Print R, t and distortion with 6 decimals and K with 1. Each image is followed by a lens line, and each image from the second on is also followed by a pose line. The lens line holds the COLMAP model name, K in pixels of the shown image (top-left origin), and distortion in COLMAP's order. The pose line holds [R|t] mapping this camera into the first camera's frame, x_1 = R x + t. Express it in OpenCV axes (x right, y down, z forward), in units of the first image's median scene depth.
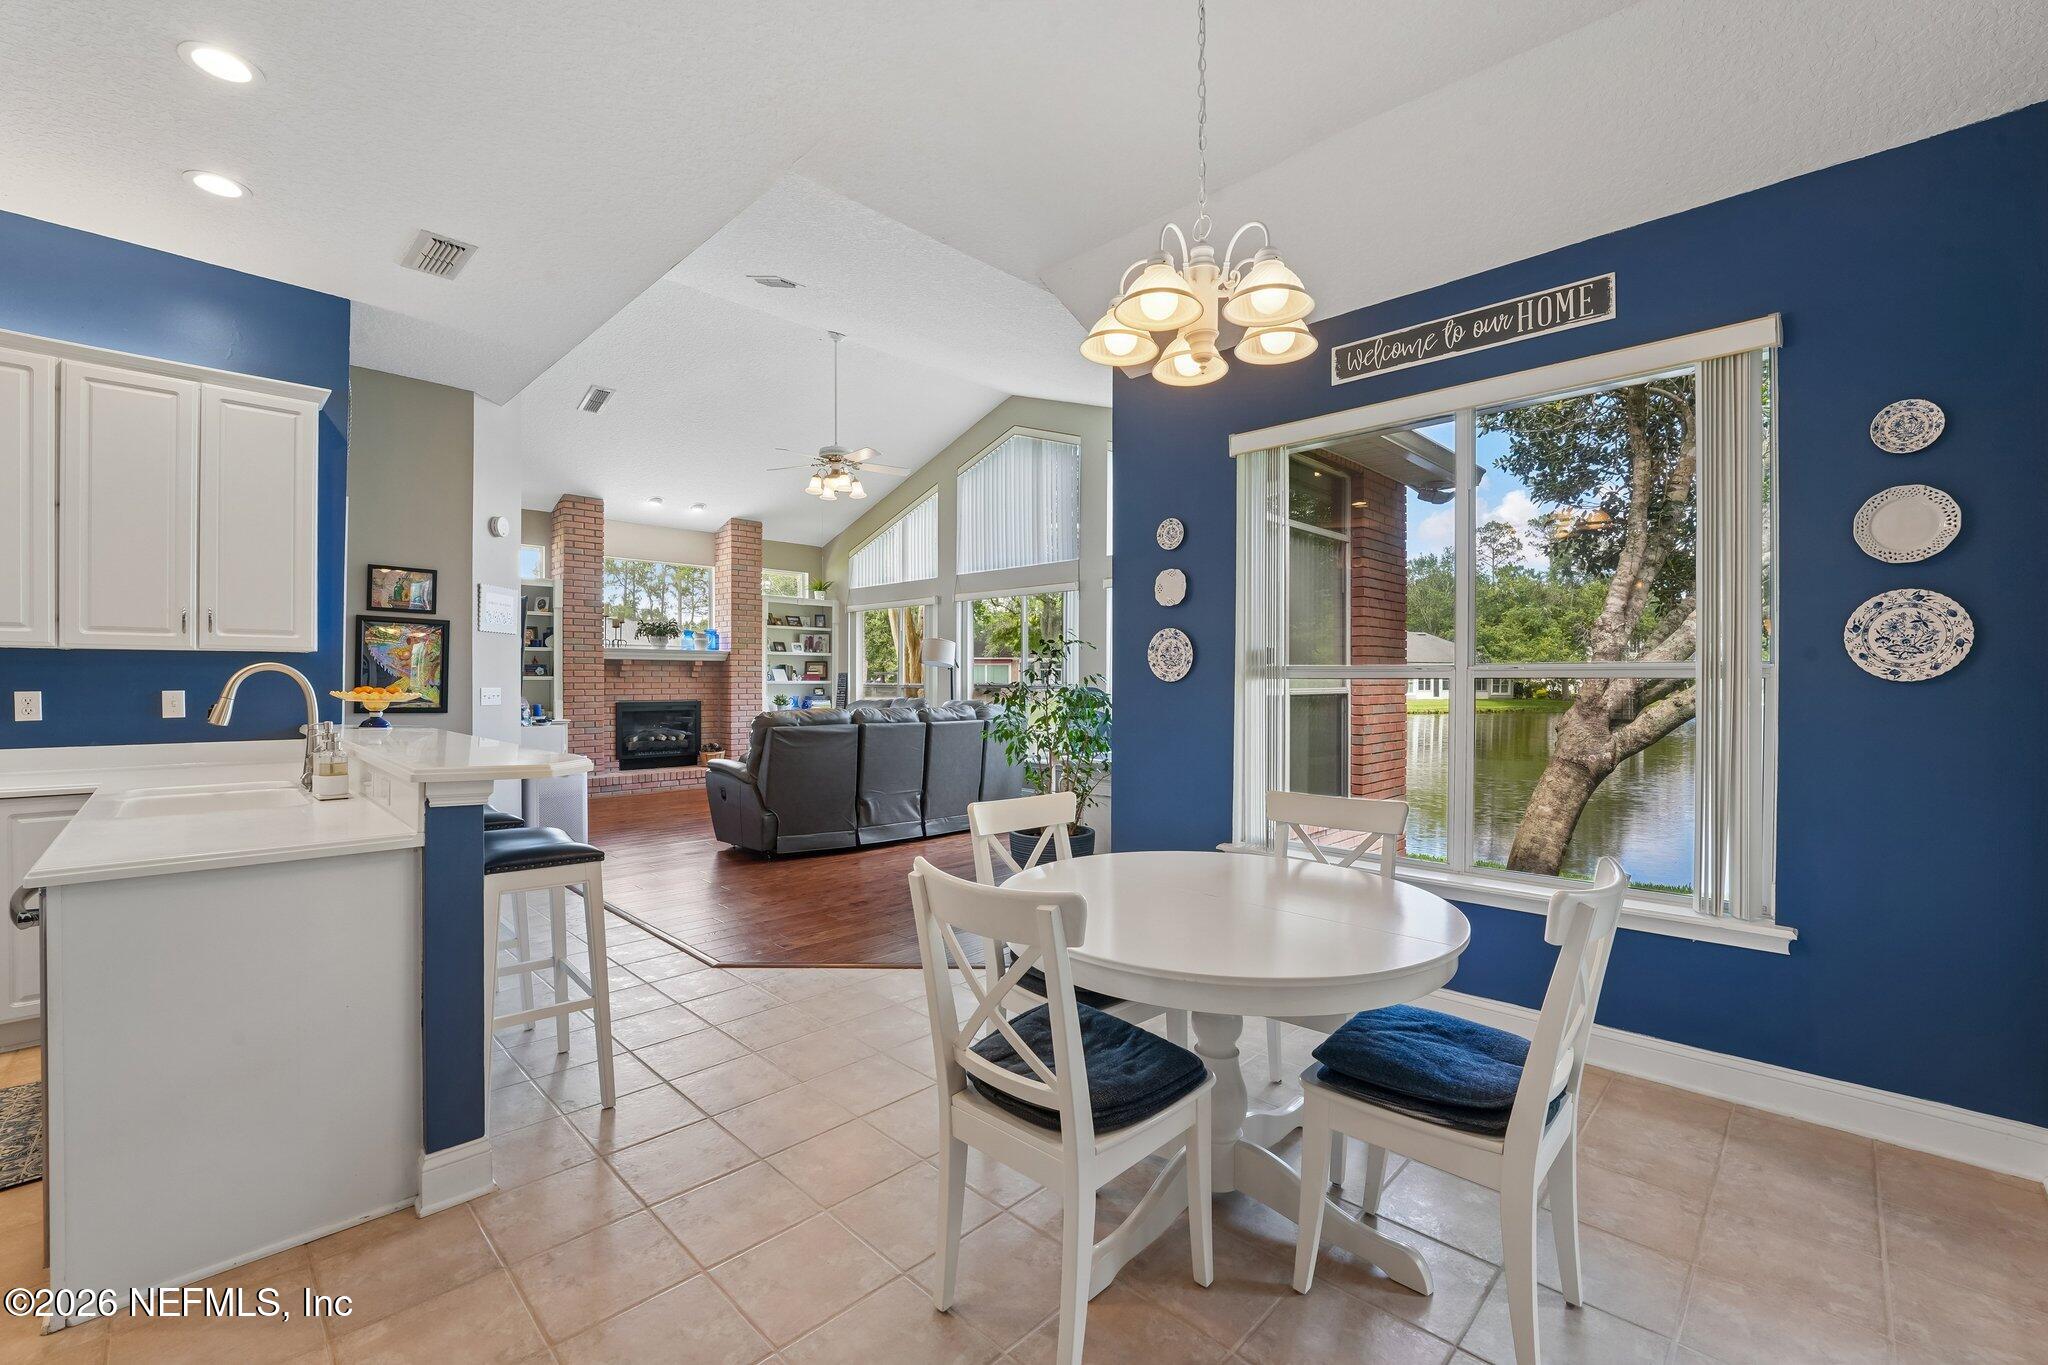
lens RADIAL K [[836.9, 0, 1027.5], [0, 836.9, 685.6], [0, 0, 1]] dist [-0.030267, 0.003687]
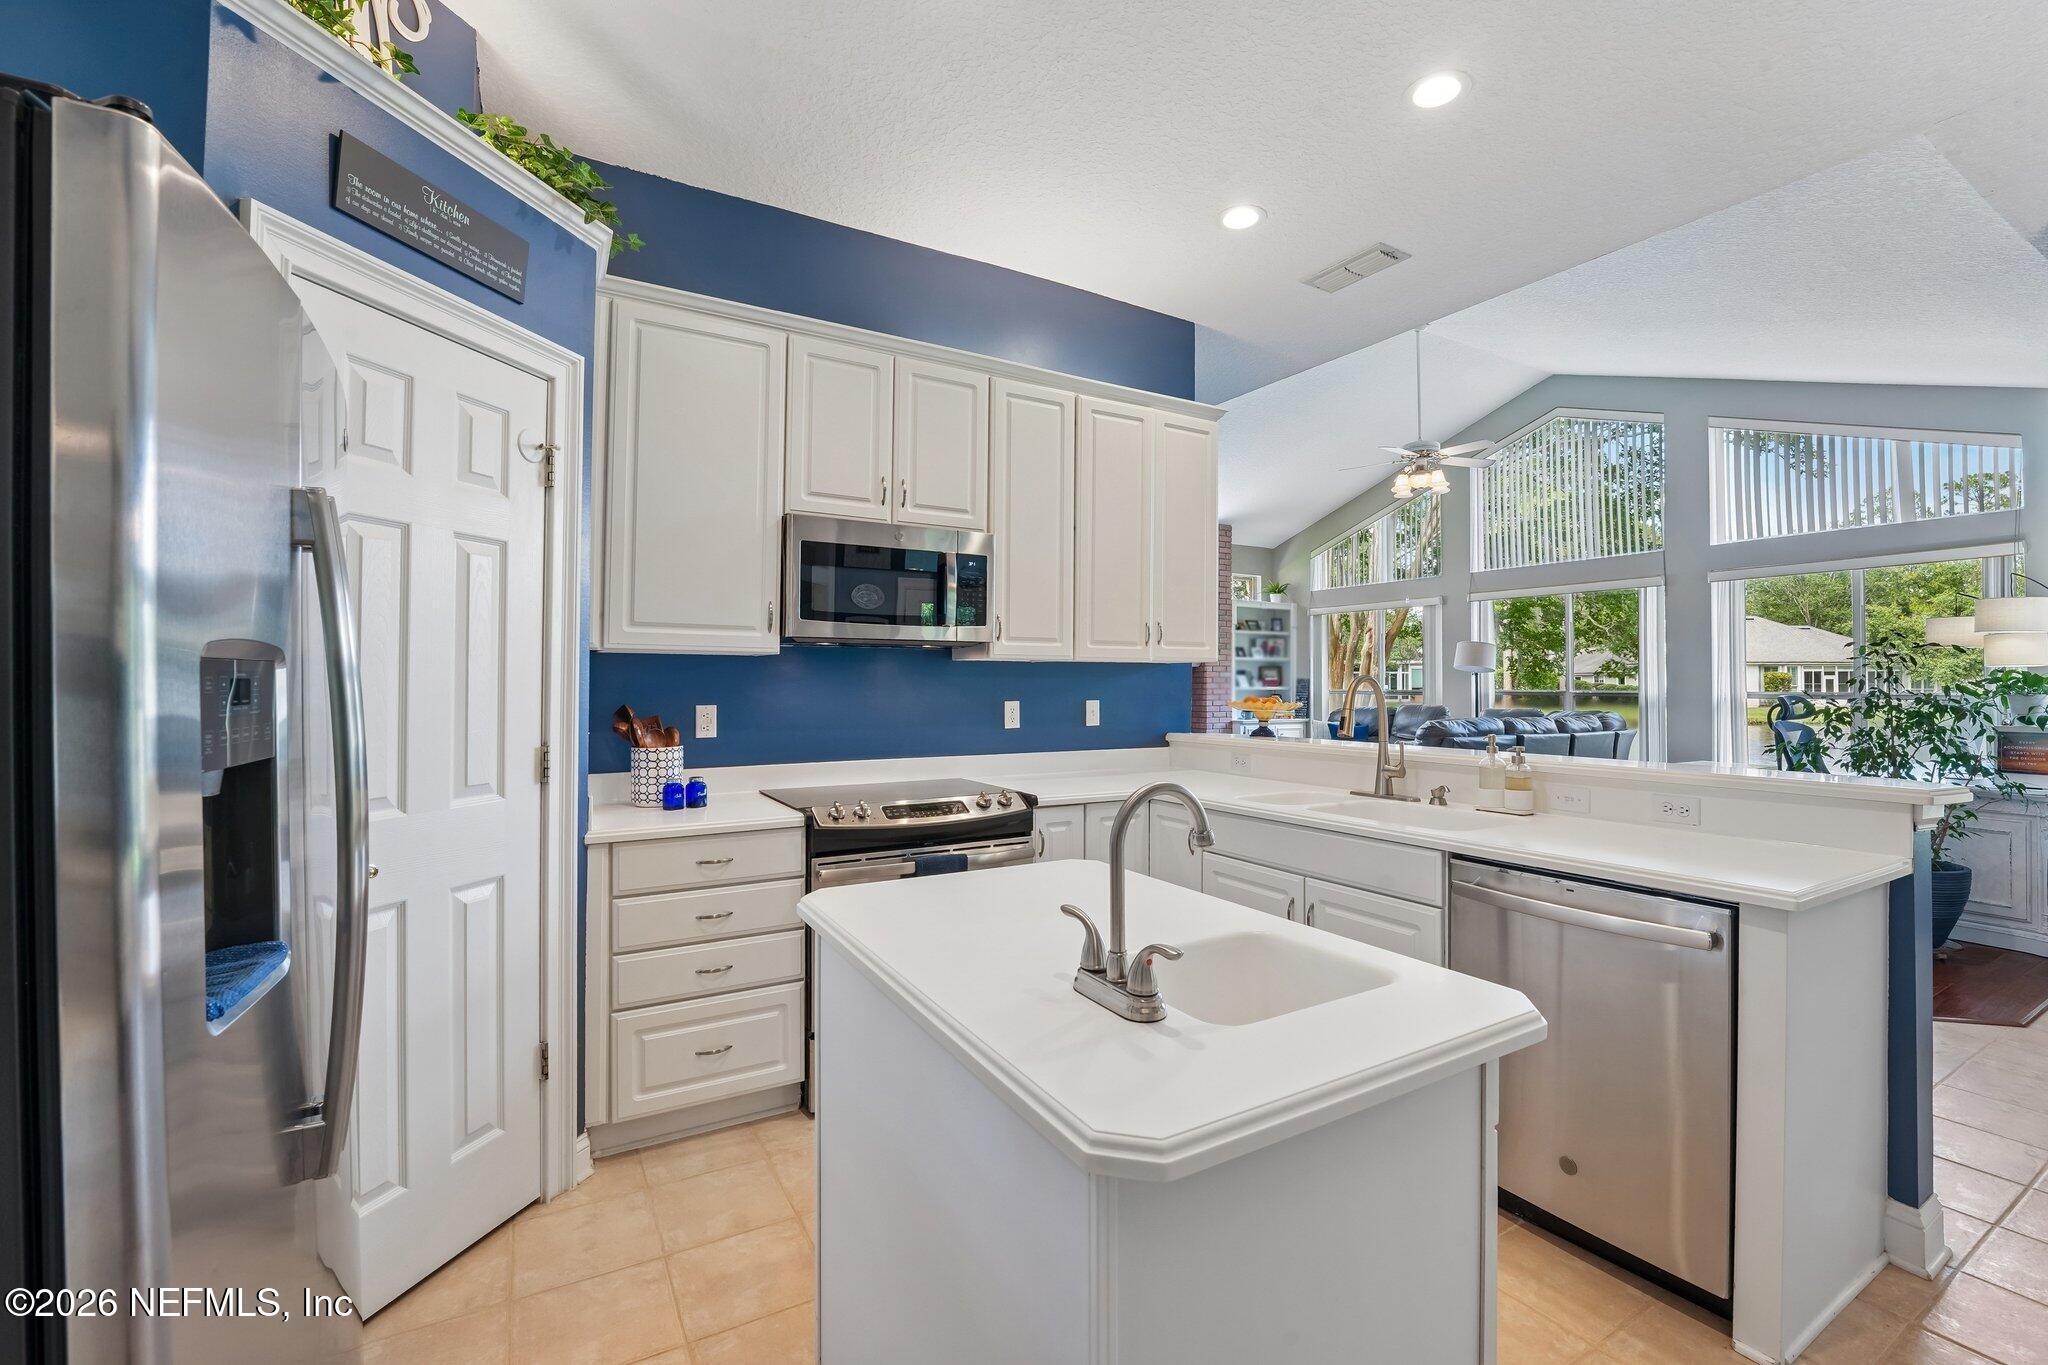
lens RADIAL K [[836.9, 0, 1049.6], [0, 836.9, 667.2], [0, 0, 1]] dist [-0.030267, 0.003687]
pose [[0.962109, -0.005954, -0.272601, -0.267413], [-0.000997, 0.999678, -0.025350, -0.002986], [0.272665, 0.024661, 0.961793, -0.021391]]
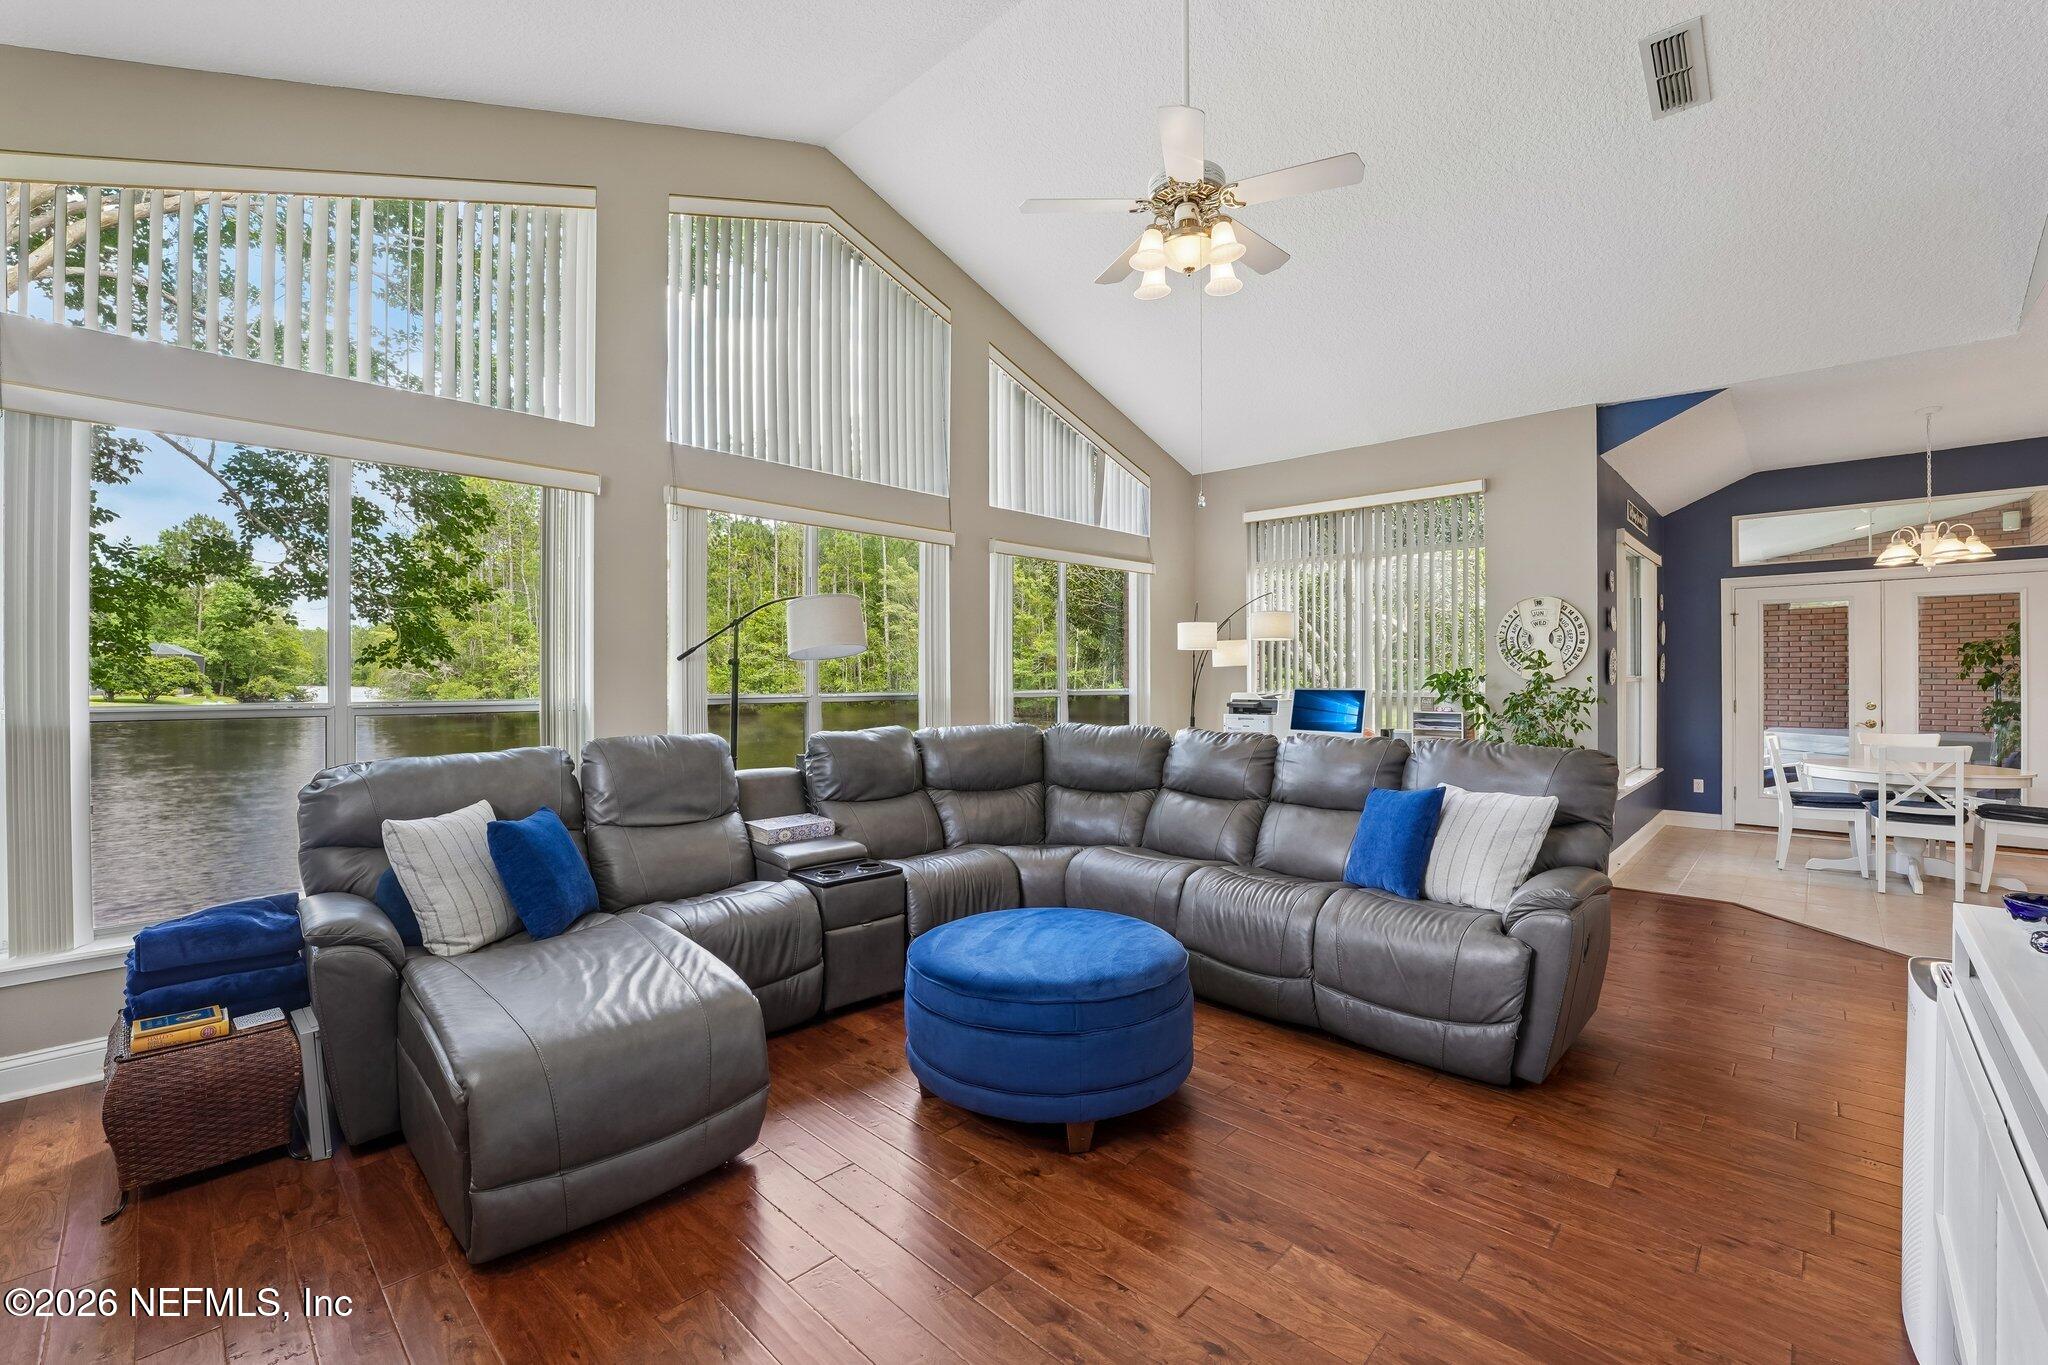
lens RADIAL K [[836.9, 0, 1021.0], [0, 836.9, 680.6], [0, 0, 1]] dist [-0.030267, 0.003687]
pose [[-0.018238, -0.007050, 0.999809, -0.471807], [0.010633, 0.999917, 0.007245, -0.010788], [-0.999777, 0.010763, -0.018162, 0.770446]]
